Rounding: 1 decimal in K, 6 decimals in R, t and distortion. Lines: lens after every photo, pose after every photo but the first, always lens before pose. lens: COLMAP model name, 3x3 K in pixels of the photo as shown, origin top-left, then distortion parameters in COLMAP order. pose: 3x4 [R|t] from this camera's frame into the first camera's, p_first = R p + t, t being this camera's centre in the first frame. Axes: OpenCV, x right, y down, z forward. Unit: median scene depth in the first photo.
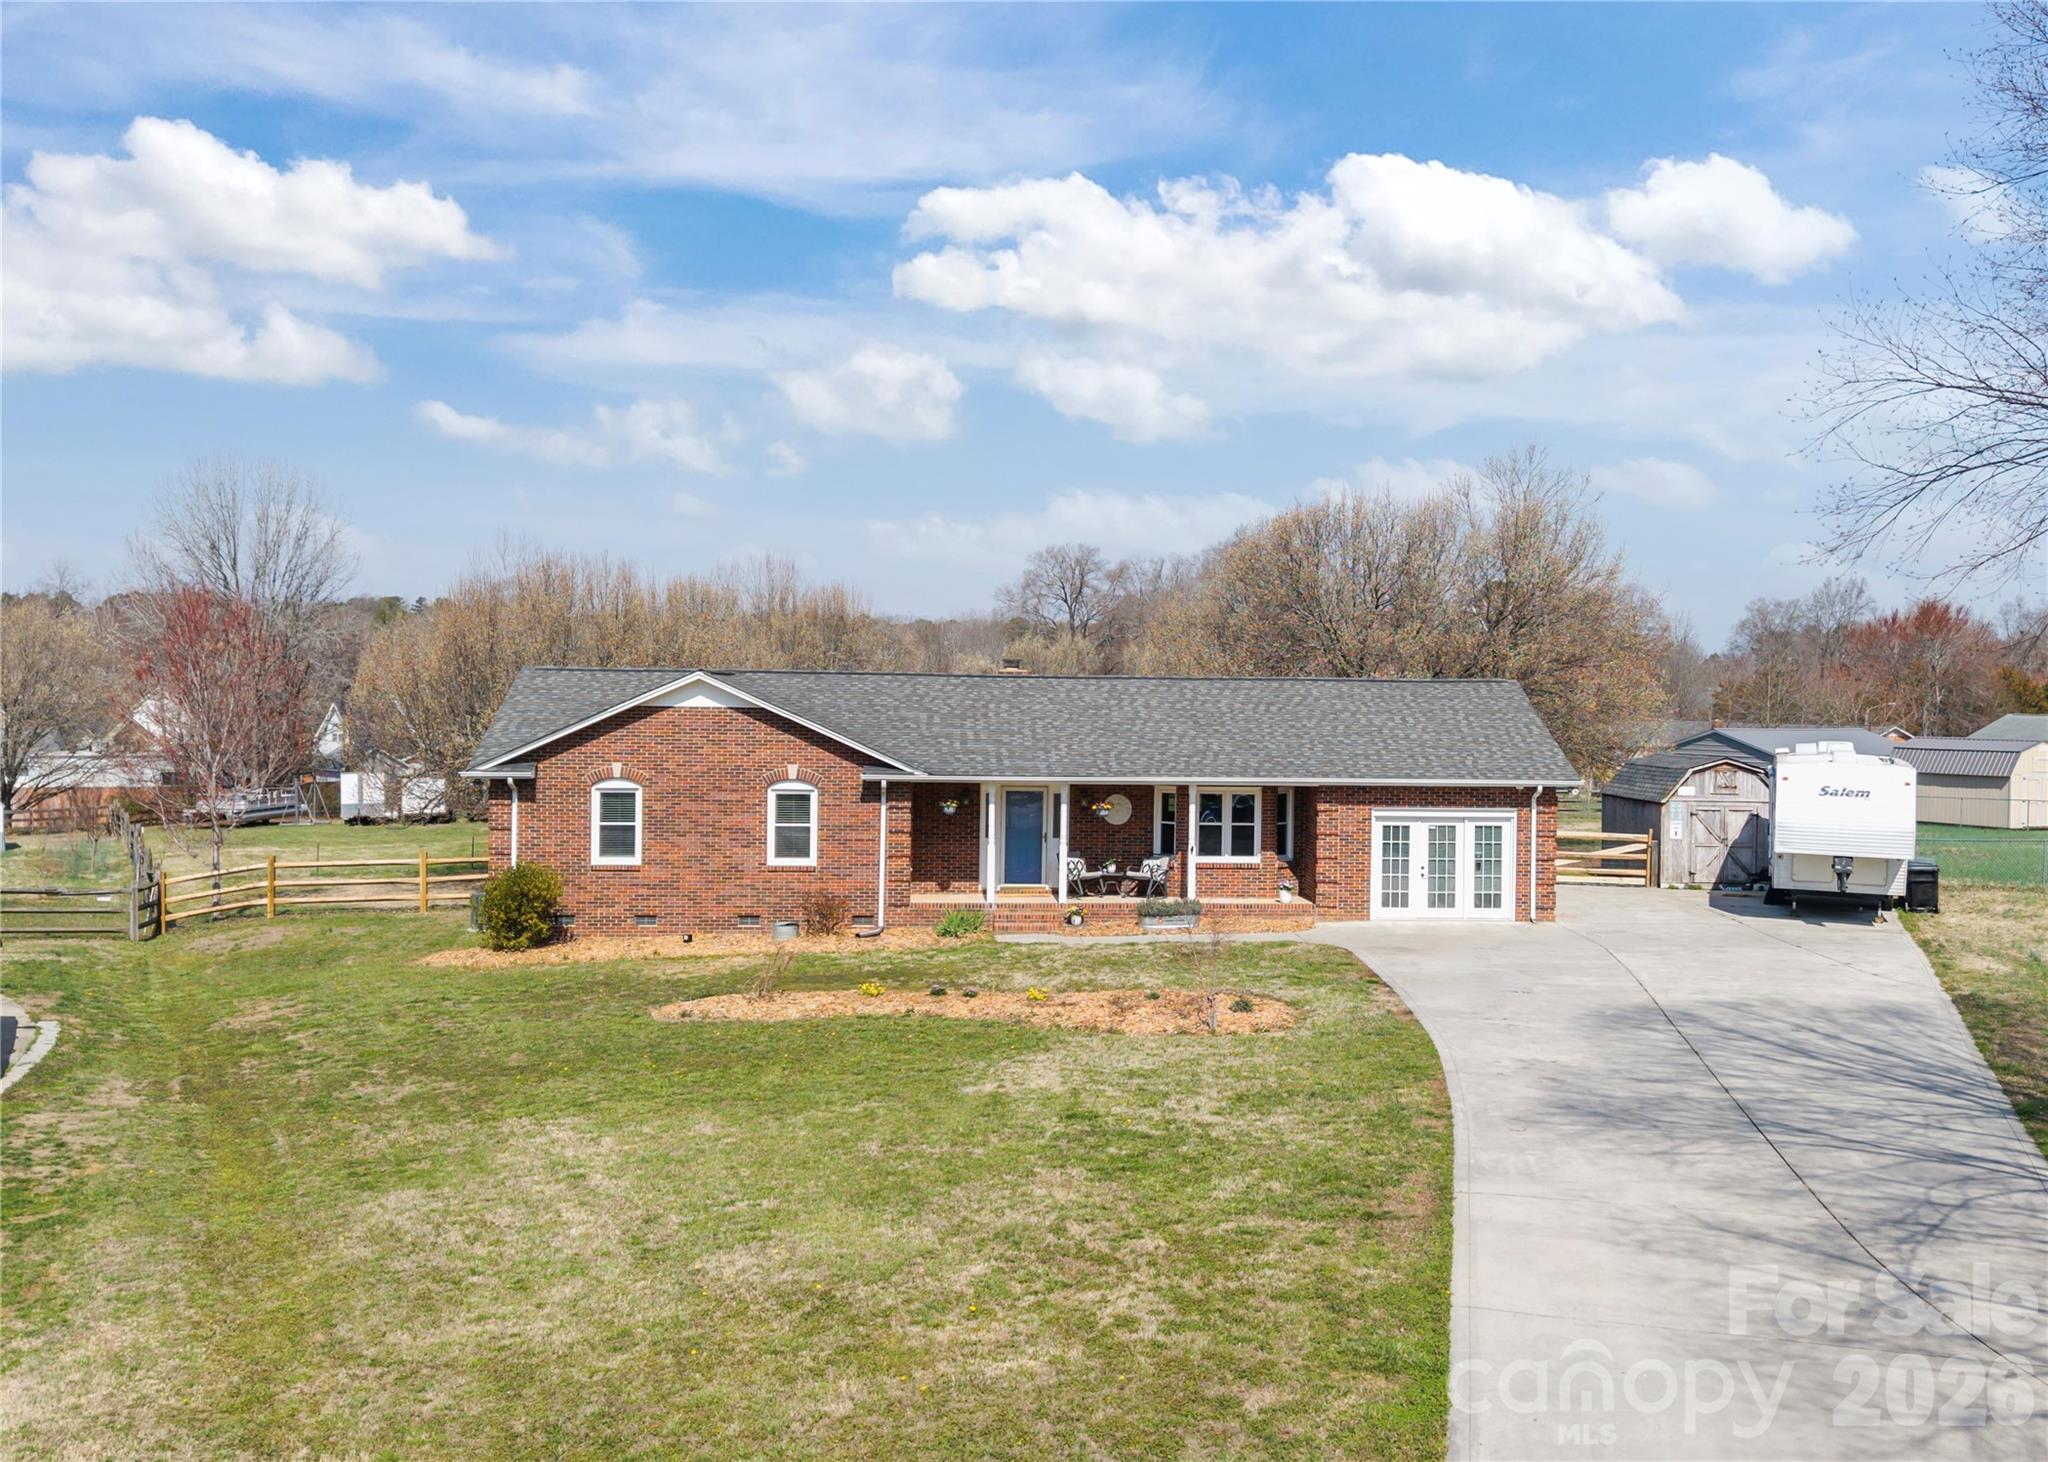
lens RADIAL K [[1961.5, 0, 1057.3], [0, 1961.5, 729.2], [0, 0, 1]] dist [0.100695, -0.244325]
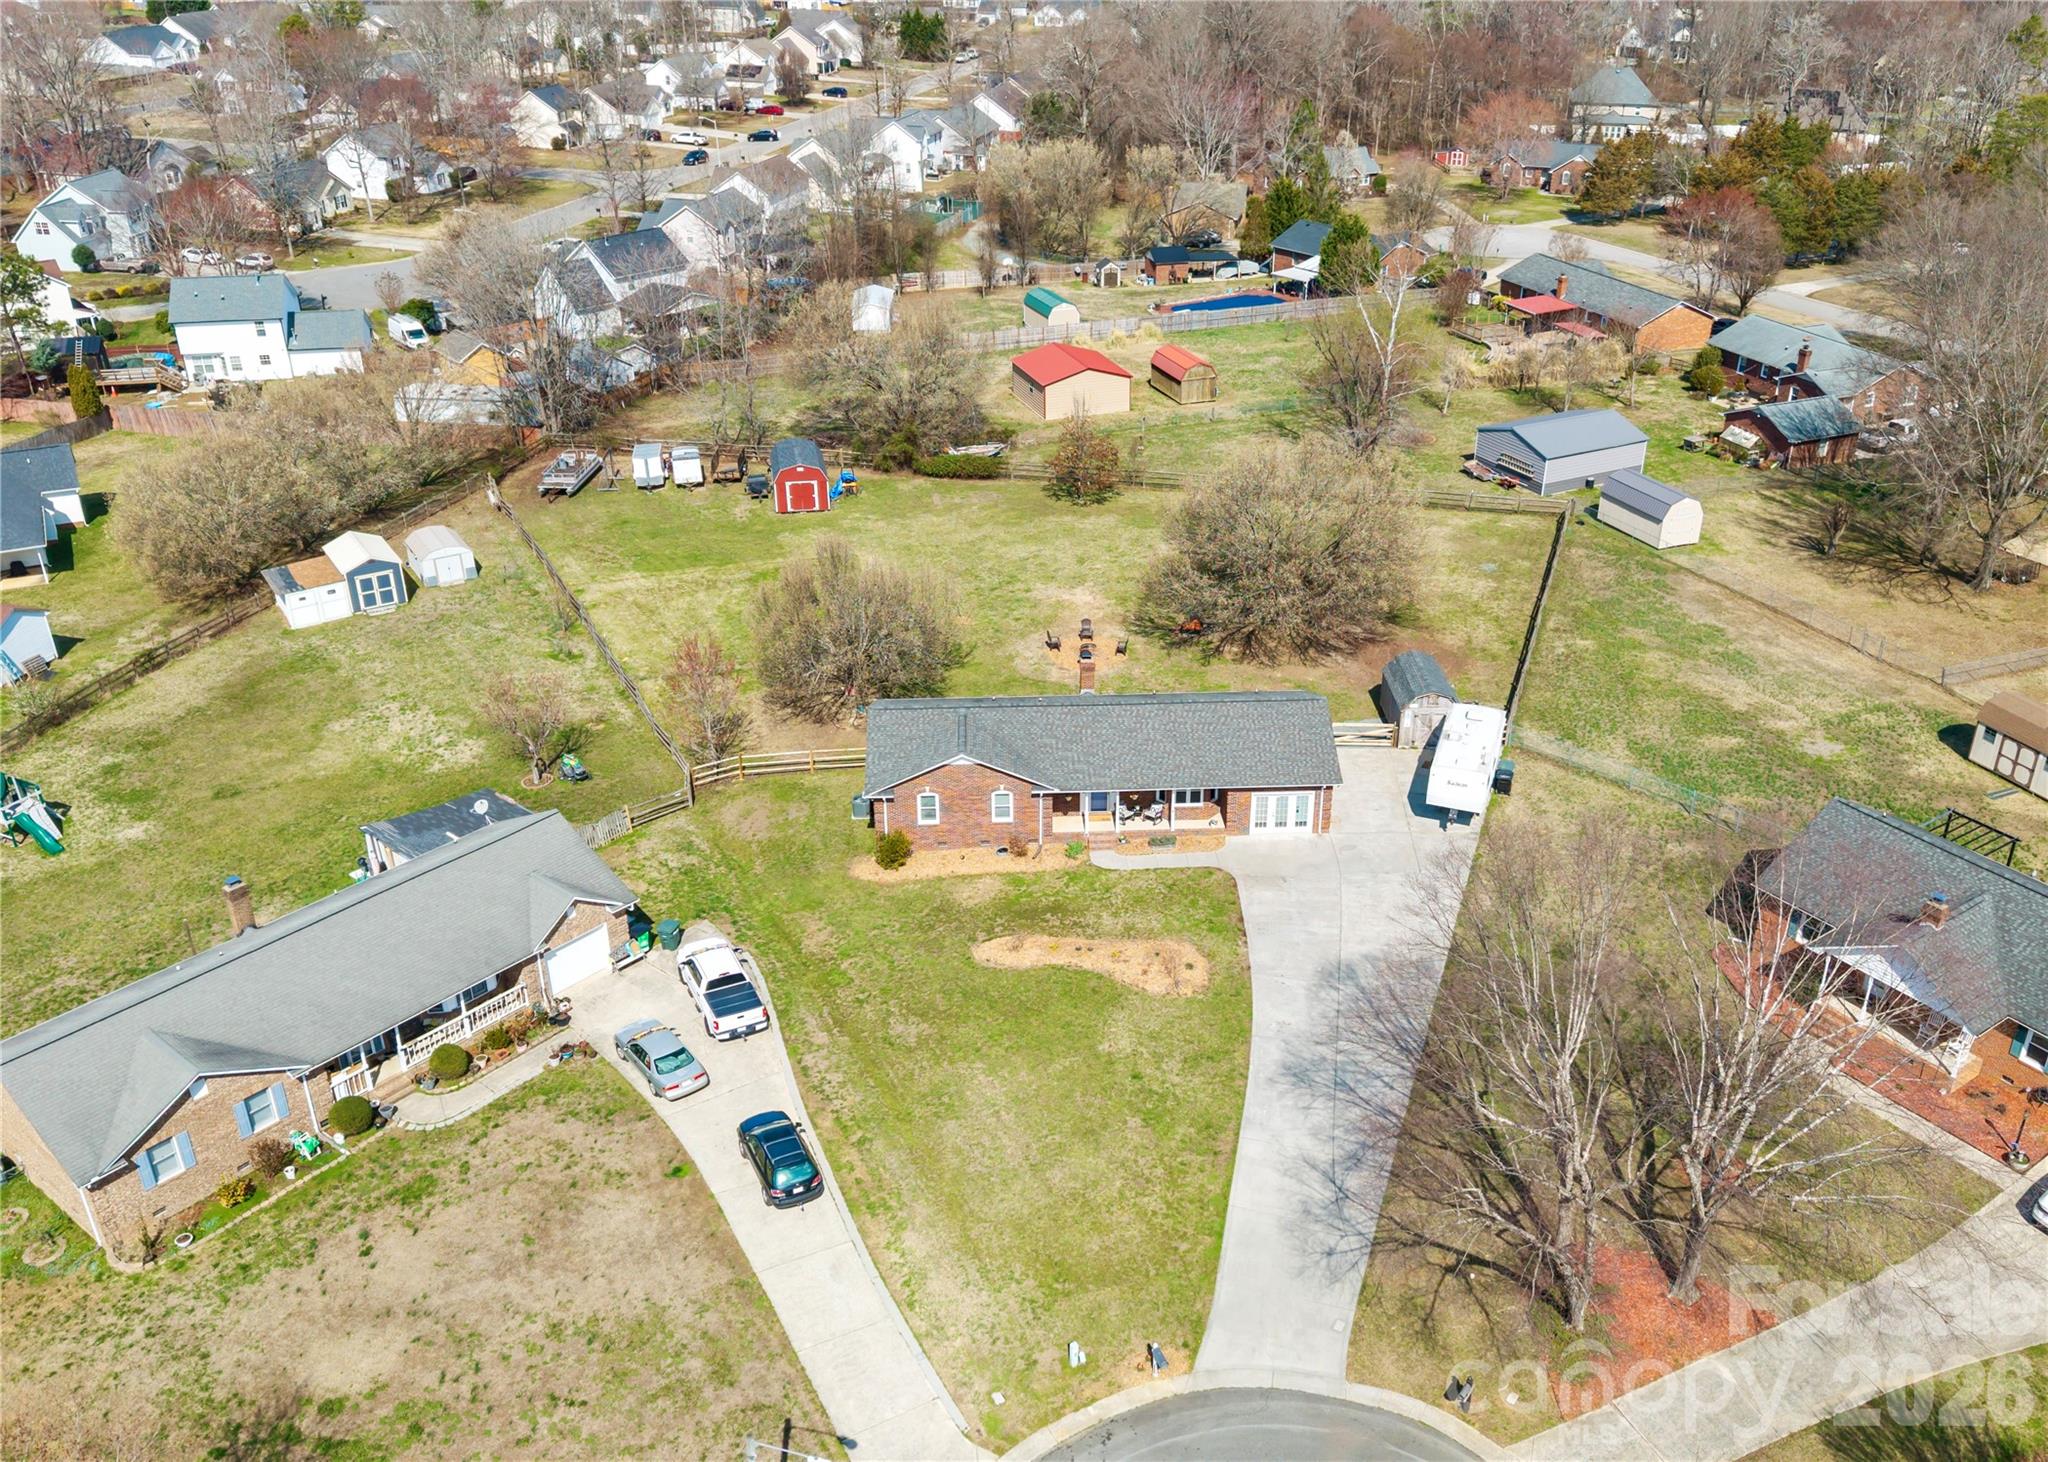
lens RADIAL K [[1584.9, 0, 1112.3], [0, 1584.9, 727.6], [0, 0, 1]] dist [0.067985, -0.092307]
pose [[0.999508, -0.005307, 0.030912, -0.062385], [-0.008036, 0.909348, 0.415958, -0.823987], [-0.030317, -0.416002, 0.908858, -0.679901]]
